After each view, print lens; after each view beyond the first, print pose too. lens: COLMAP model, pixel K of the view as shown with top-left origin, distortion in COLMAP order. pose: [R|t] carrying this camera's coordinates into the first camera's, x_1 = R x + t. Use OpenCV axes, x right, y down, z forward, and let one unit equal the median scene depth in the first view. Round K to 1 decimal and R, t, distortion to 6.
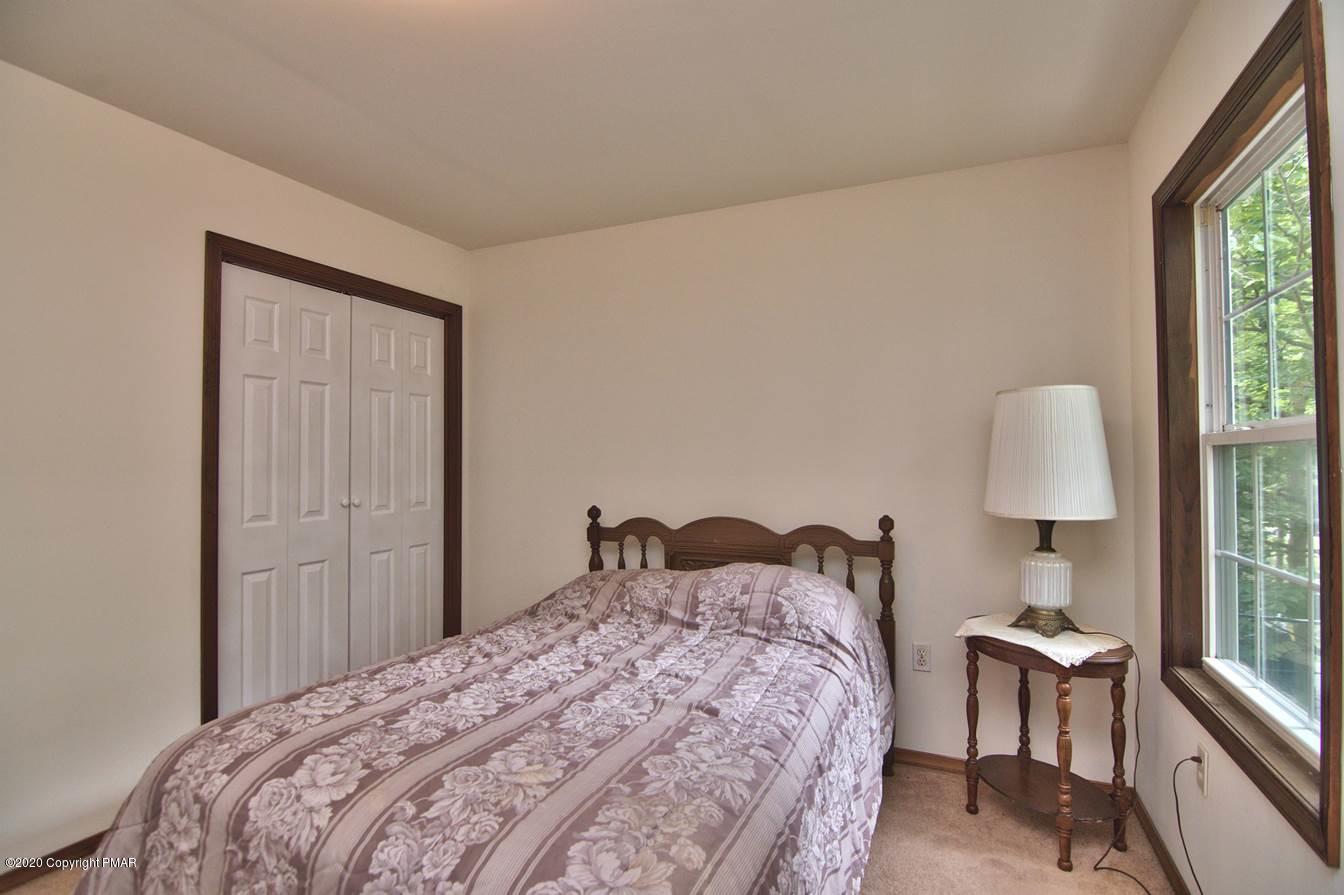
lens RADIAL K [[644.0, 0, 673.6], [0, 644.0, 449.4], [0, 0, 1]] dist [-0.008585, -0.008656]
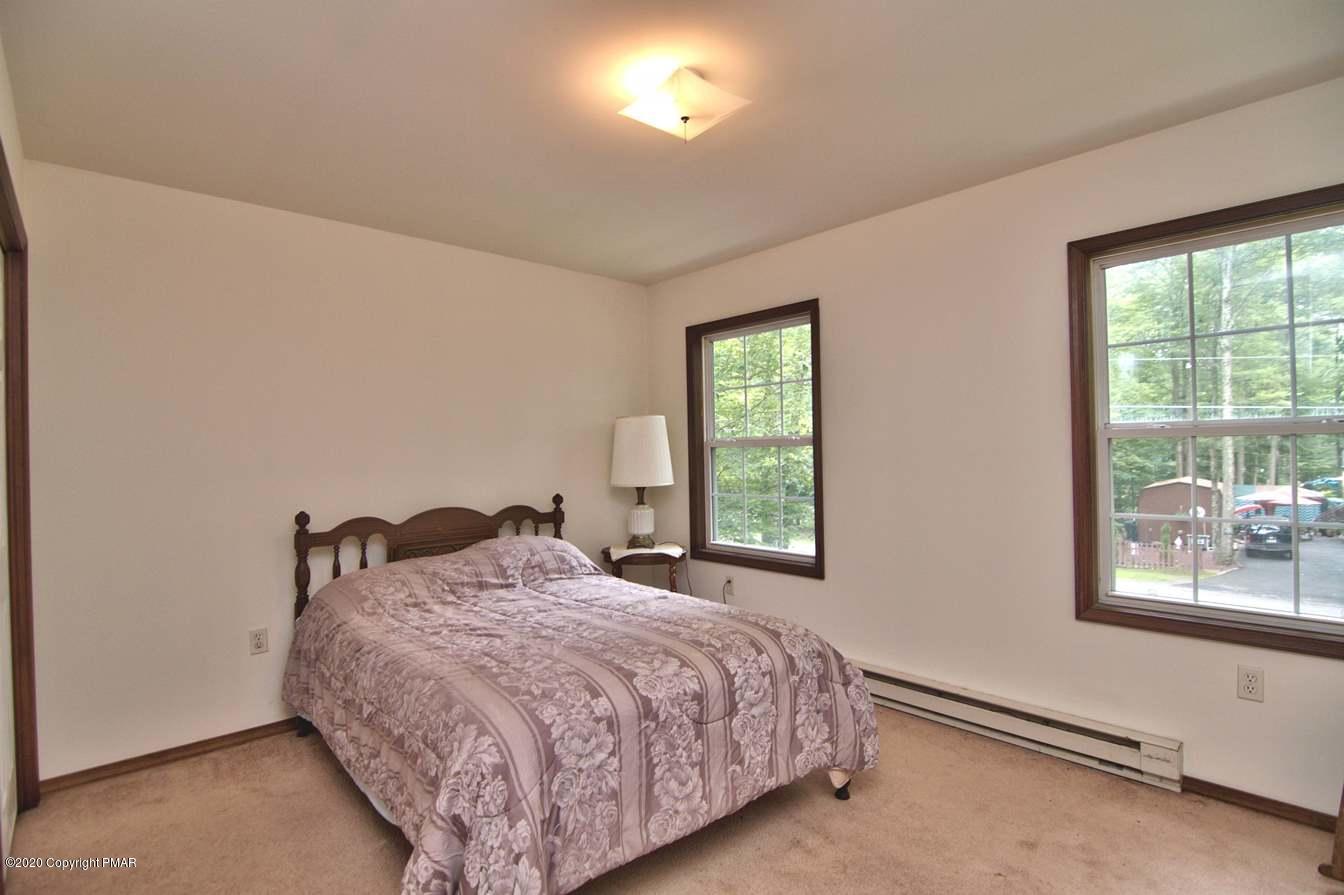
lens RADIAL K [[644.0, 0, 673.6], [0, 644.0, 449.4], [0, 0, 1]] dist [-0.008585, -0.008656]
pose [[0.390473, -0.005178, 0.920600, -1.031175], [0.005672, 0.999979, 0.003218, -0.003946], [-0.920597, 0.003965, 0.390494, 0.185452]]
